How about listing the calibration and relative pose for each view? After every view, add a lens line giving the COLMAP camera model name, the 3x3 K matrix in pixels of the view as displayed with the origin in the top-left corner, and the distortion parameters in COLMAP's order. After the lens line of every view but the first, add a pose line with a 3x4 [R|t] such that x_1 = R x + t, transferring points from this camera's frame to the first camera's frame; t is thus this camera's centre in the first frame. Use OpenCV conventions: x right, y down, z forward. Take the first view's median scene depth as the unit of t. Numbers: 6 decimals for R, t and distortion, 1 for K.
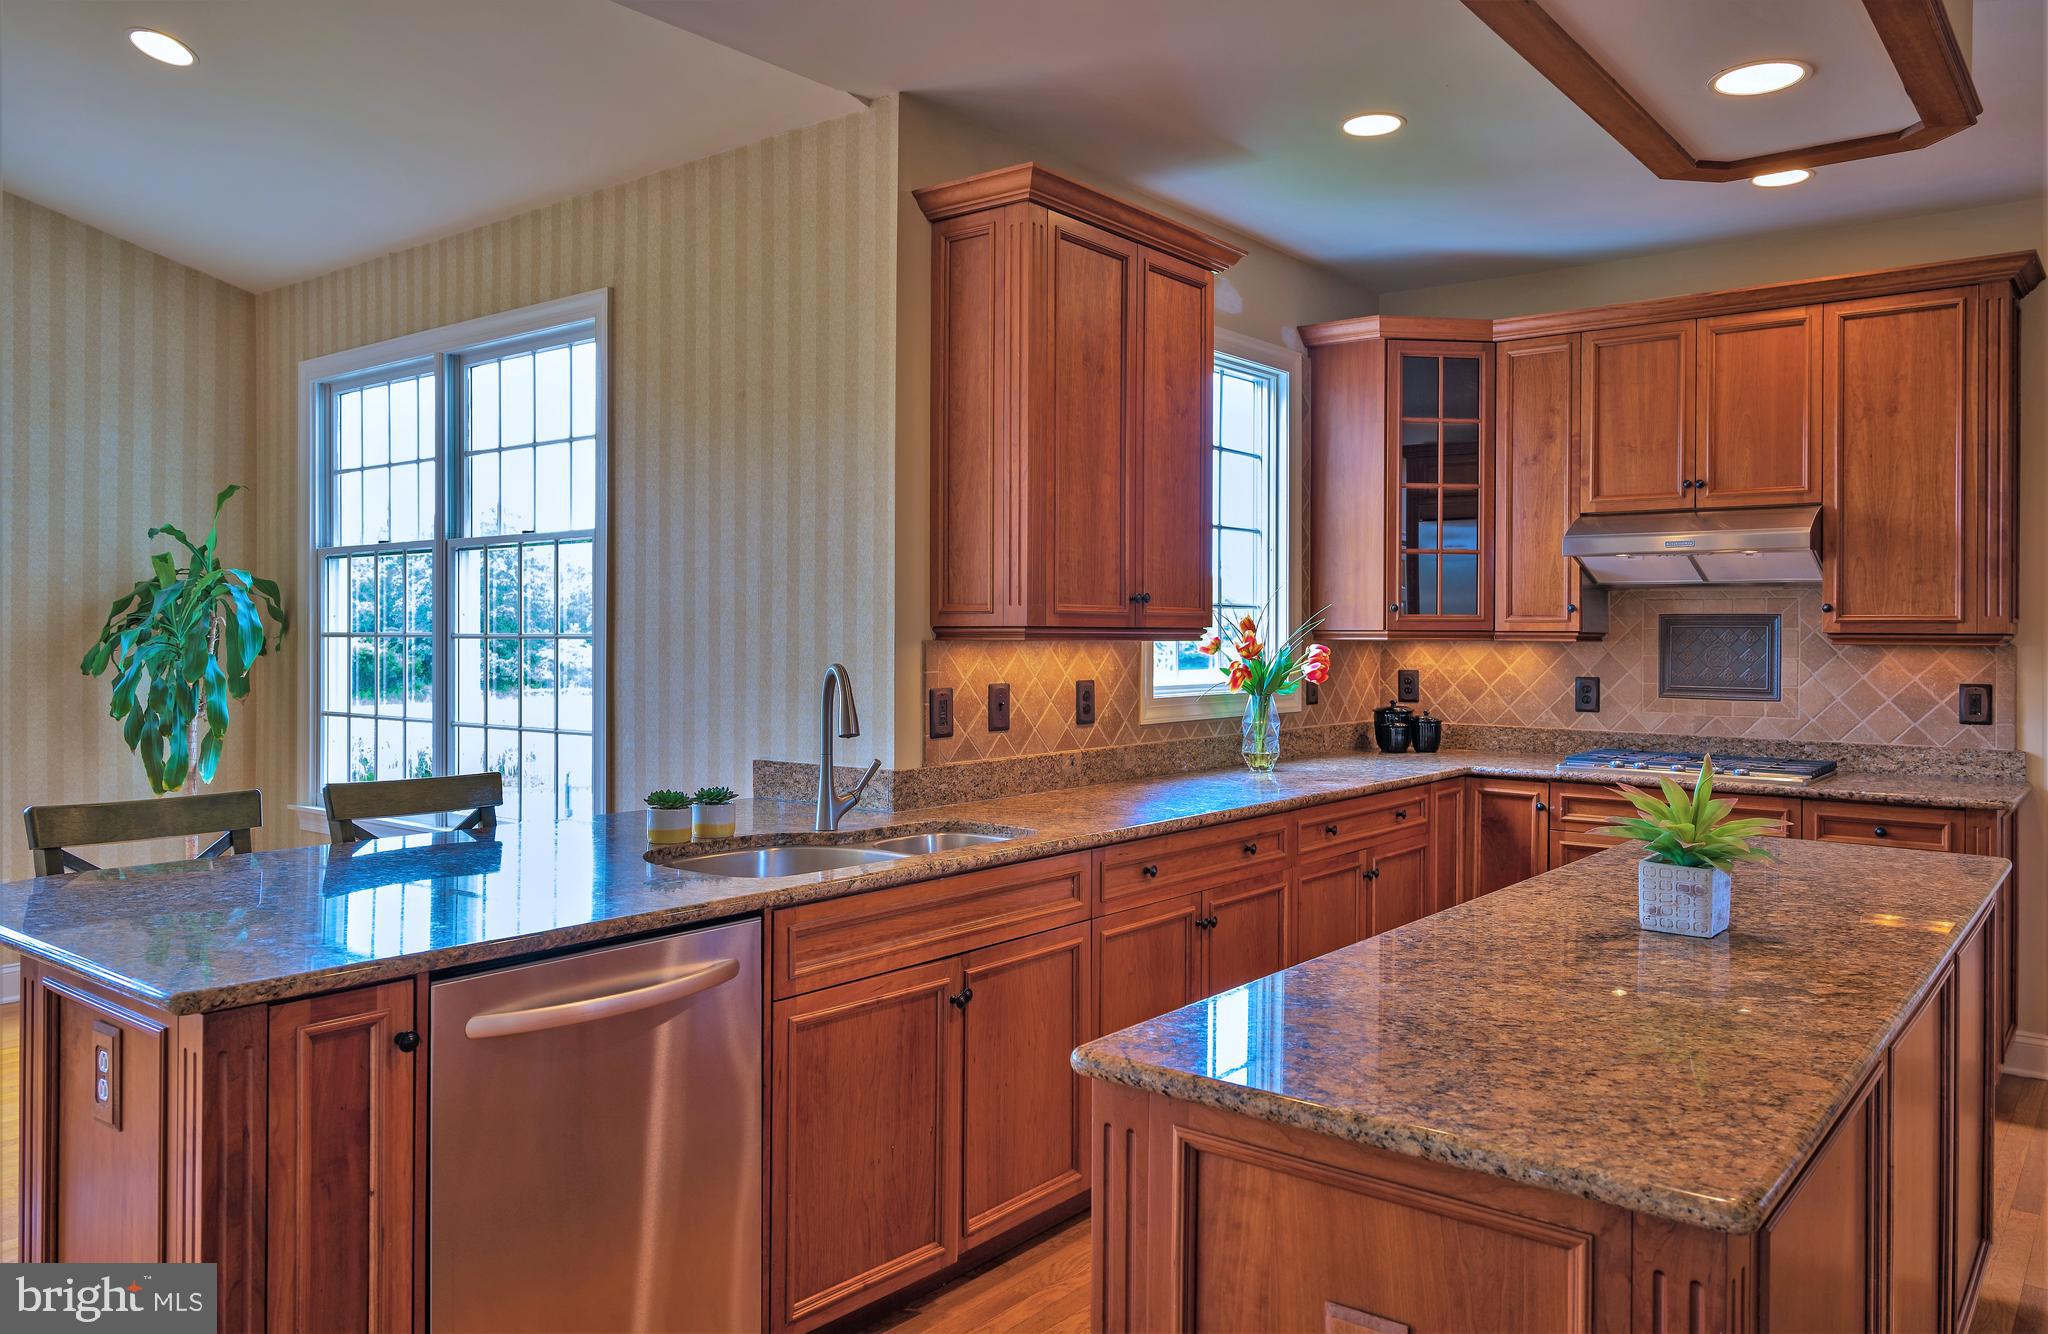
lens RADIAL K [[1443.2, 0, 1065.1], [0, 1443.2, 626.2], [0, 0, 1]] dist [0.010401, -0.003865]
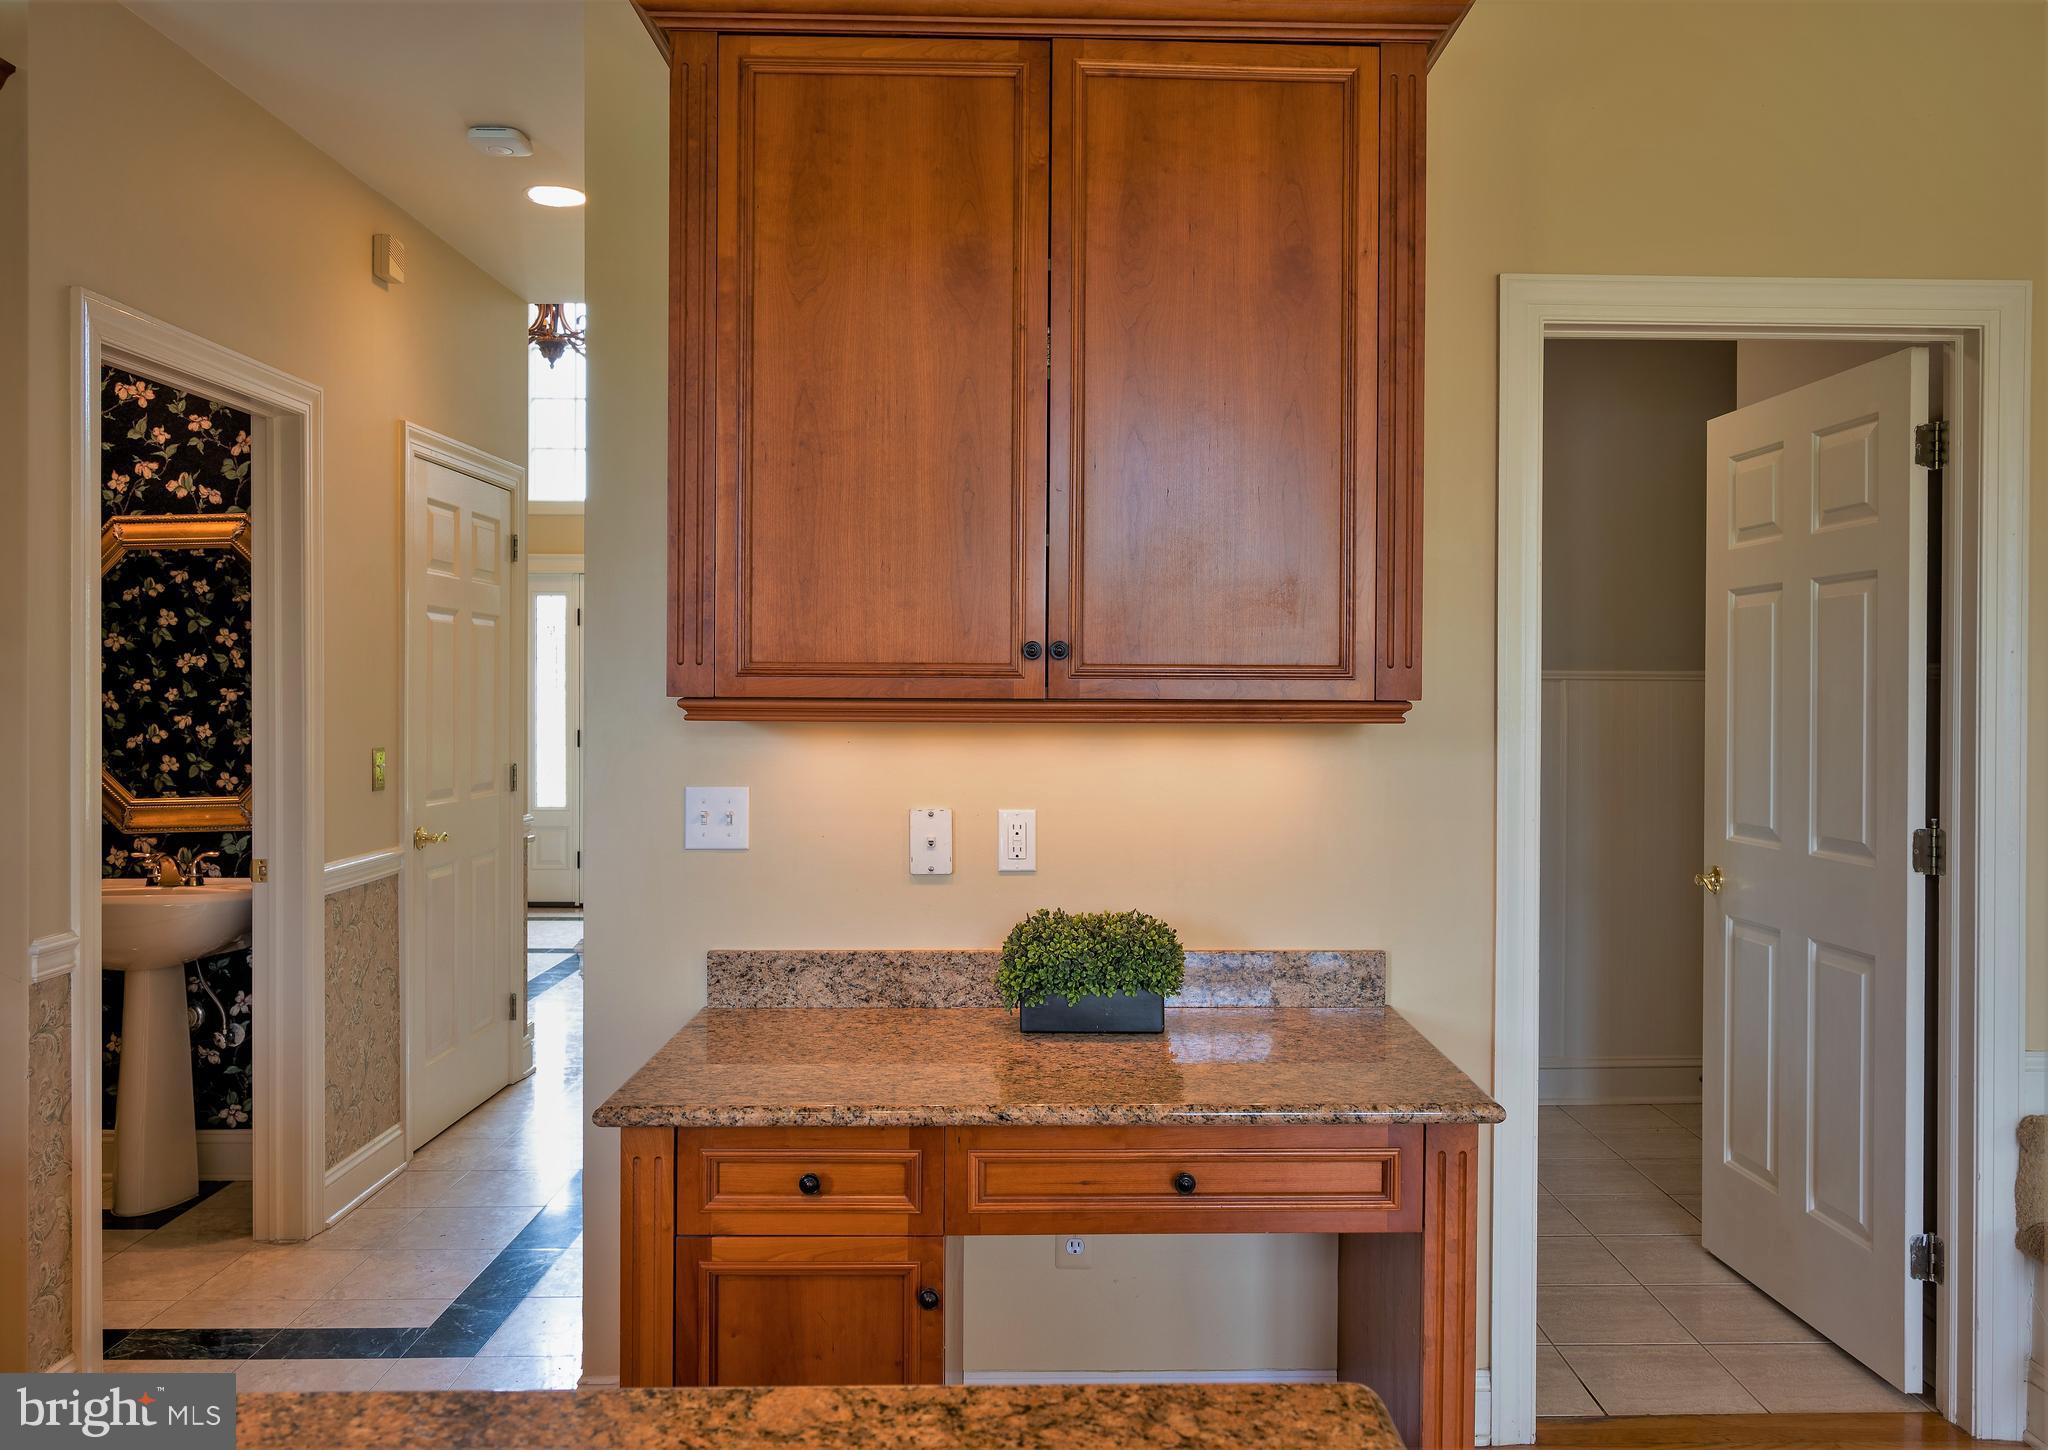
lens RADIAL K [[1550.0, 0, 1094.2], [0, 1550.0, 695.2], [0, 0, 1]] dist [-0.001788, 0.001211]
pose [[-0.629391, -0.009717, 0.777028, -0.032531], [-0.009545, 0.999943, 0.004774, -0.000574], [-0.777030, -0.004412, -0.629448, 0.436788]]
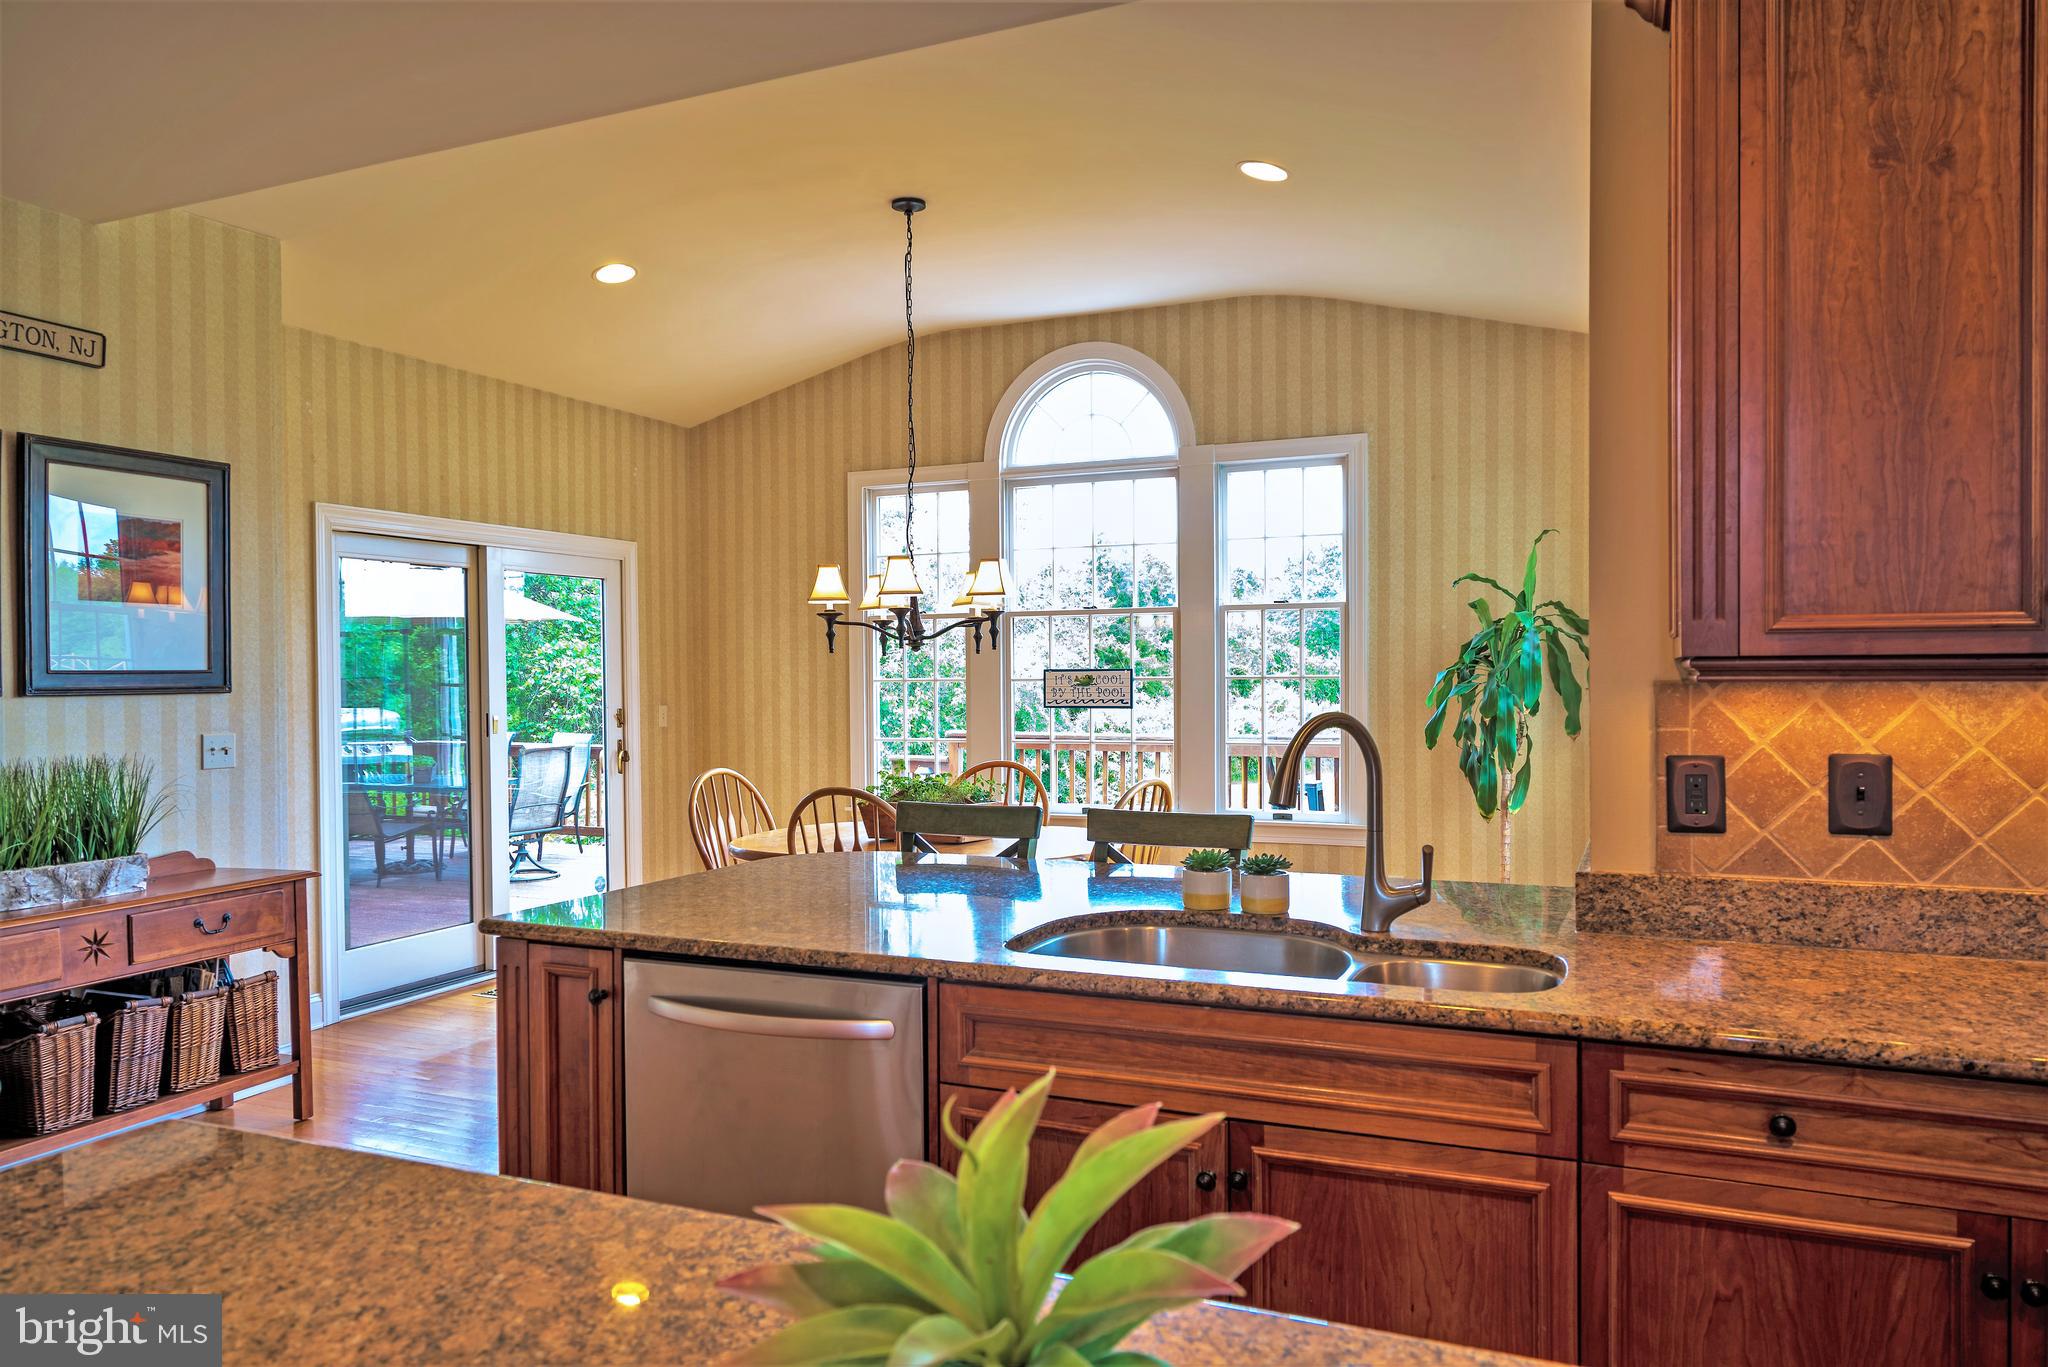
lens RADIAL K [[1409.1, 0, 1031.0], [0, 1409.1, 685.3], [0, 0, 1]] dist [0.009817, 0.001413]
pose [[0.234187, 0.002731, -0.972188, 0.372316], [0.012818, 0.999900, 0.005897, 0.003683], [0.972107, -0.013842, 0.234128, 0.467977]]
